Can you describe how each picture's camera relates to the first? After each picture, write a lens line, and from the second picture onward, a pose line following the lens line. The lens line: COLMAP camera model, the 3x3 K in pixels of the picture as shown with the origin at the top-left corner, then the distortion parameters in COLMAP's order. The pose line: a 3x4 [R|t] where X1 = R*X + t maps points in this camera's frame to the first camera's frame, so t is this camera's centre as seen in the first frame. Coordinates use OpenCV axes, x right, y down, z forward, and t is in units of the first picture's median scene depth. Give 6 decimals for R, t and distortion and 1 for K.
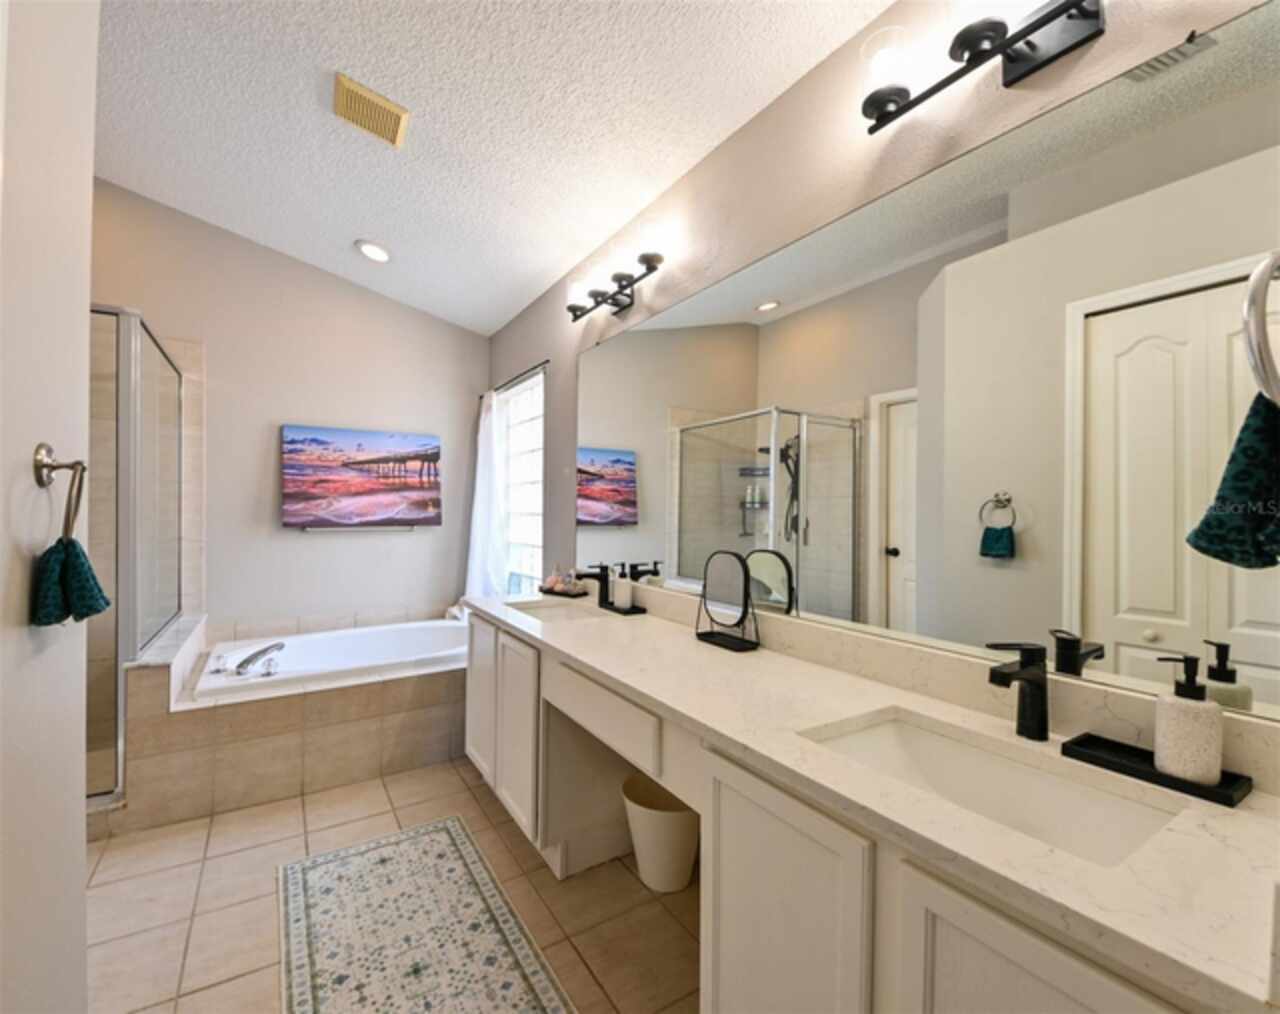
lens RADIAL K [[569.3, 0, 642.5], [0, 569.3, 510.4], [0, 0, 1]] dist [0.003242, 0.000206]
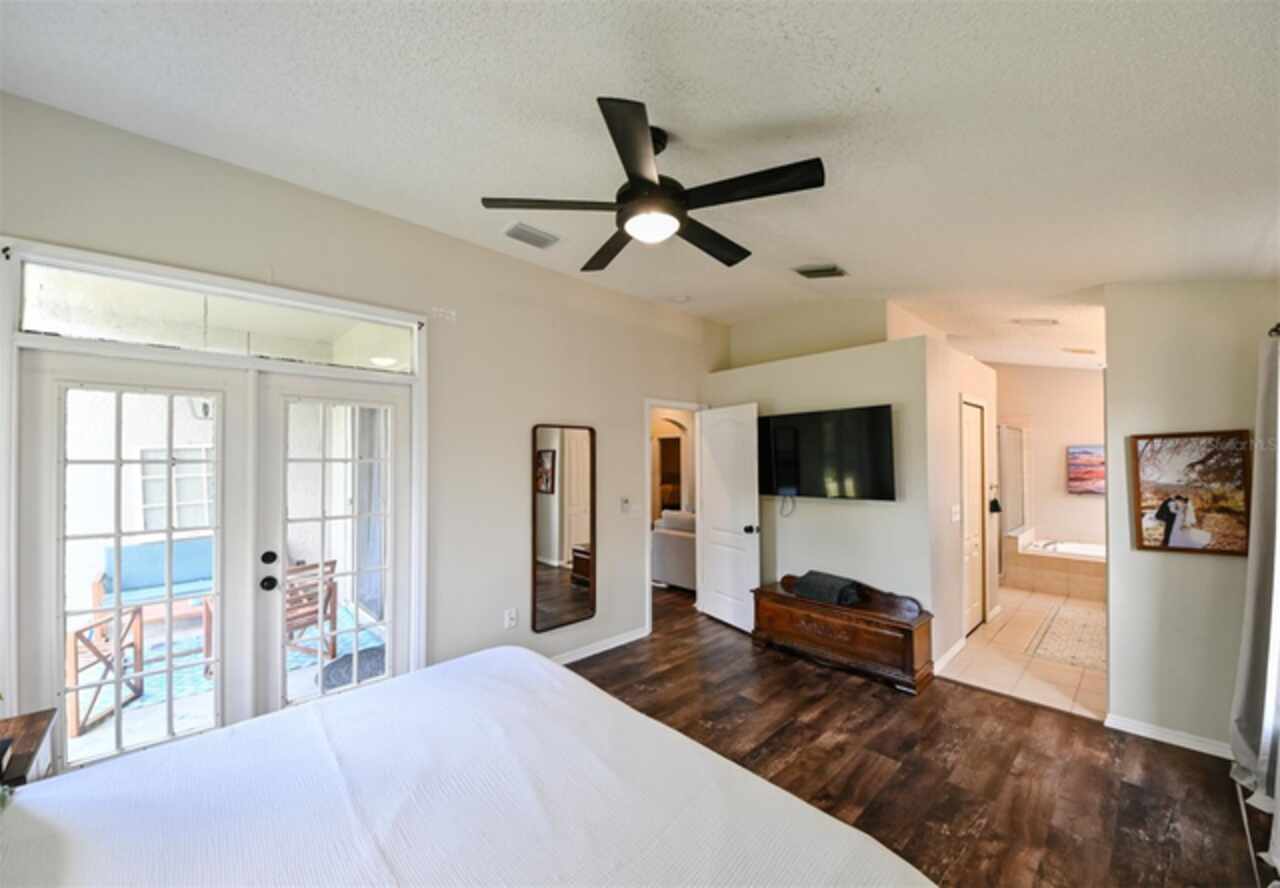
lens RADIAL K [[481.7, 0, 643.8], [0, 481.7, 453.5], [0, 0, 1]] dist [0.001091, -0.000248]
pose [[0.191872, -0.025951, -0.981077, 0.875058], [0.011380, 0.999642, -0.024216, -0.095802], [0.981354, -0.006519, 0.192099, -0.959950]]
